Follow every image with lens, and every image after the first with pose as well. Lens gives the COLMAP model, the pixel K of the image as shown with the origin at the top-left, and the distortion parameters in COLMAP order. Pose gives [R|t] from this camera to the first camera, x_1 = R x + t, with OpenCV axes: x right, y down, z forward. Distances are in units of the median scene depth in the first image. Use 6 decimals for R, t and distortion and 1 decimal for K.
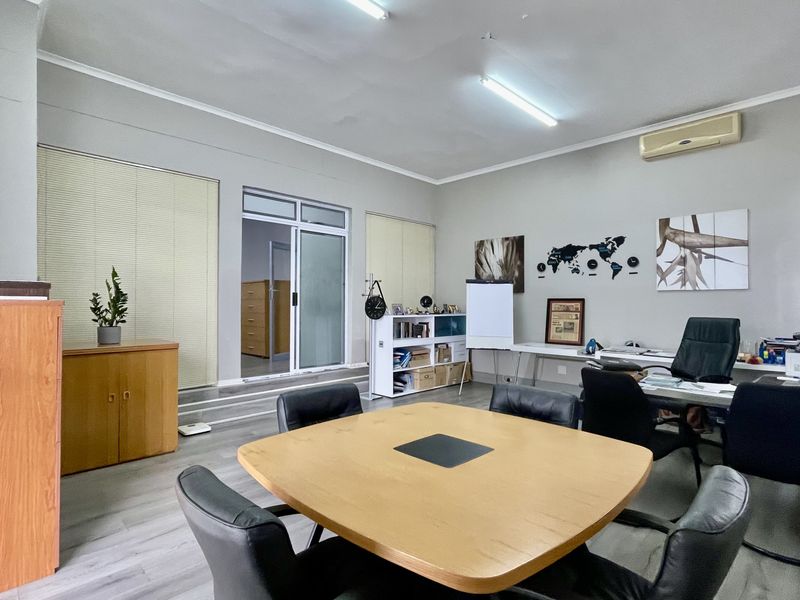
lens RADIAL K [[430.1, 0, 400.0], [0, 430.1, 300.0], [0, 0, 1]] dist [-0.002570, -0.000261]
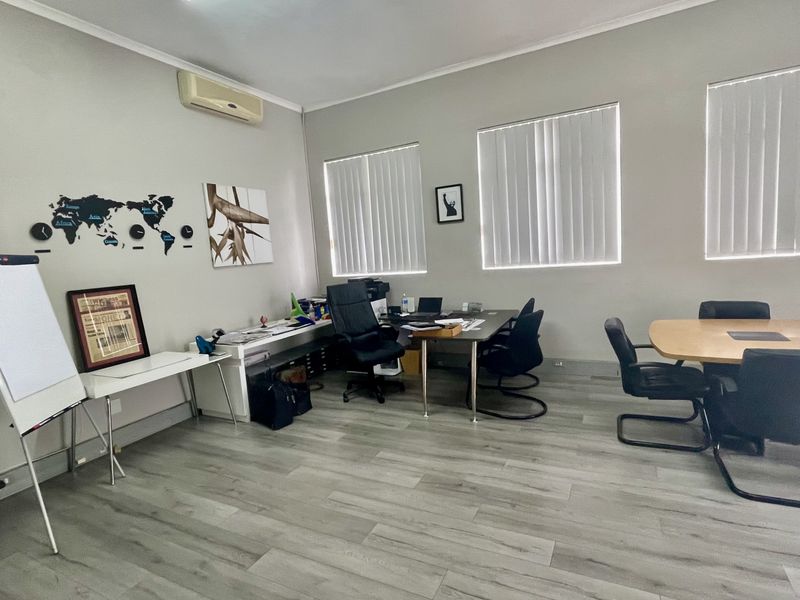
lens RADIAL K [[430.1, 0, 400.0], [0, 430.1, 300.0], [0, 0, 1]] dist [-0.002570, -0.000261]
pose [[-0.304972, -0.093578, 0.947753, -0.326723], [0.063912, 0.990906, 0.118405, -0.033340], [-0.950214, 0.096683, -0.296218, 0.860687]]
